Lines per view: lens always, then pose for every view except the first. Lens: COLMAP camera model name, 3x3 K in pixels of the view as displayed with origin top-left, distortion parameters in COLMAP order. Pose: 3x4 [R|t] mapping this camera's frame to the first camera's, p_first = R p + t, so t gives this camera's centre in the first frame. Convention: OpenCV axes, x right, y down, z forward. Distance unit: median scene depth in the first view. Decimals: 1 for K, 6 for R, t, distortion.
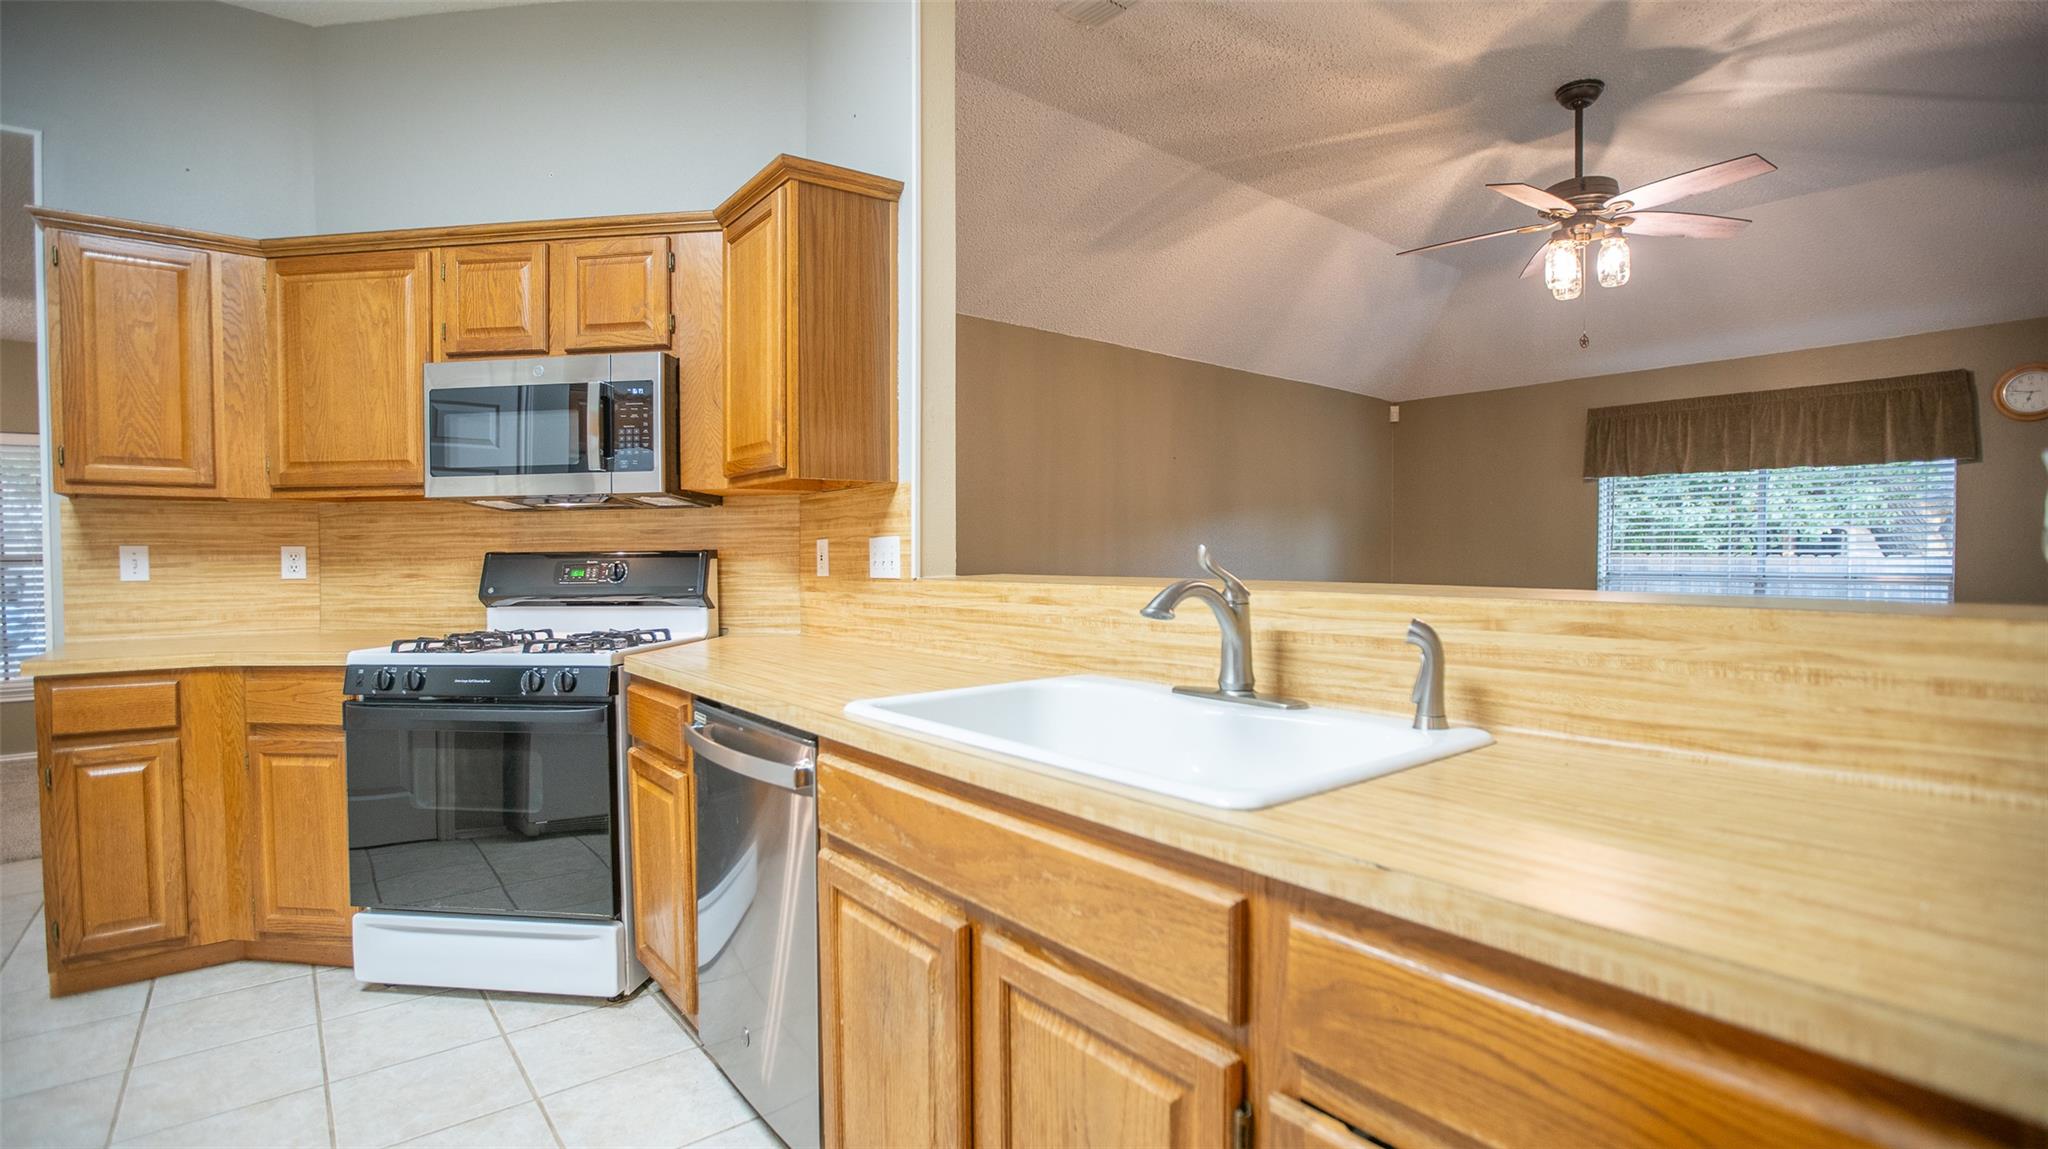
lens RADIAL K [[955.8, 0, 1019.3], [0, 955.8, 586.7], [0, 0, 1]] dist [-0.060566, 0.023019]
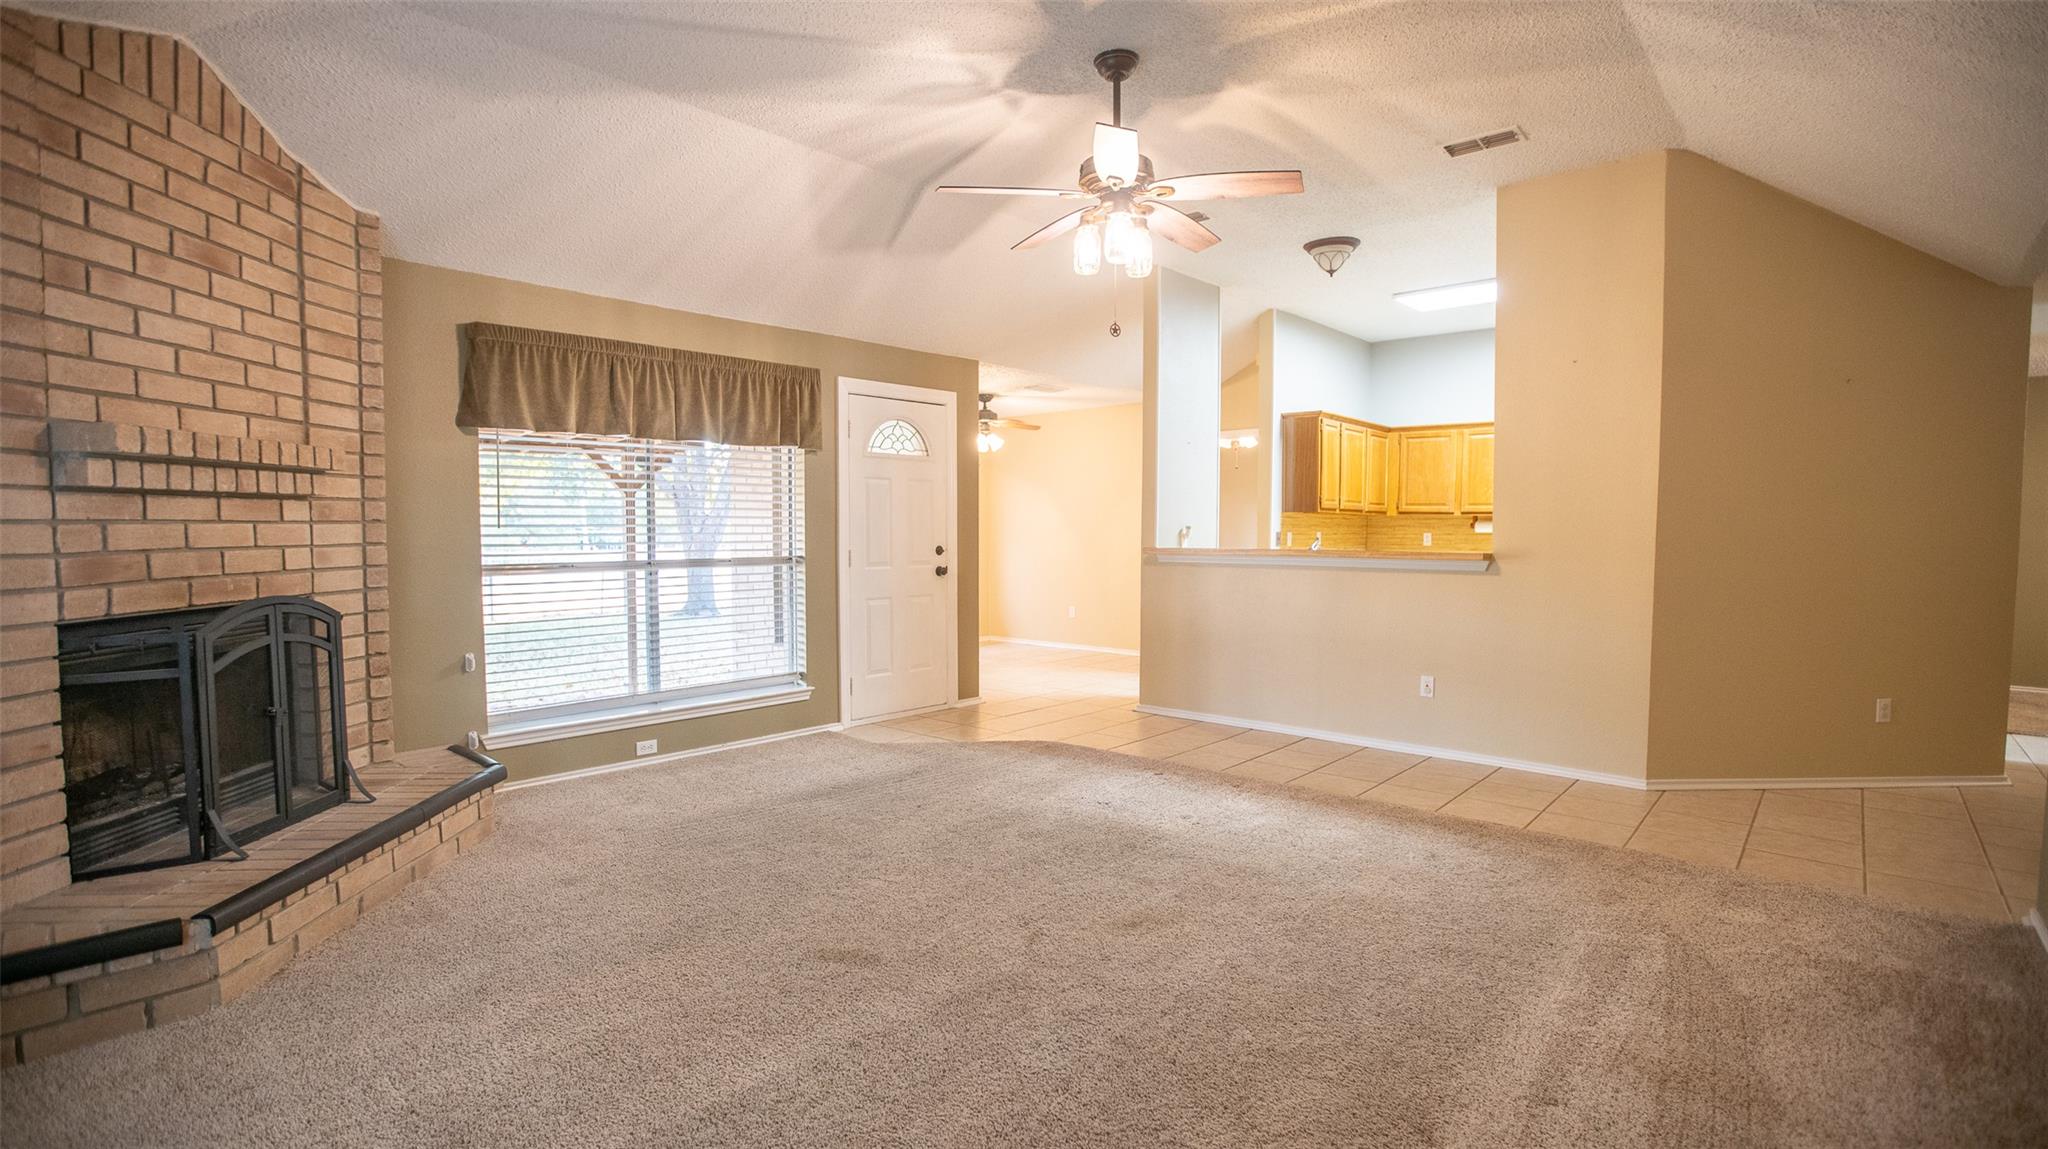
lens RADIAL K [[955.8, 0, 1019.3], [0, 955.8, 586.7], [0, 0, 1]] dist [-0.060566, 0.023019]
pose [[-0.987065, 0.015416, -0.159577, 0.645035], [0.000480, 0.995646, 0.093213, -0.060282], [0.160319, 0.091930, -0.982775, 1.482347]]
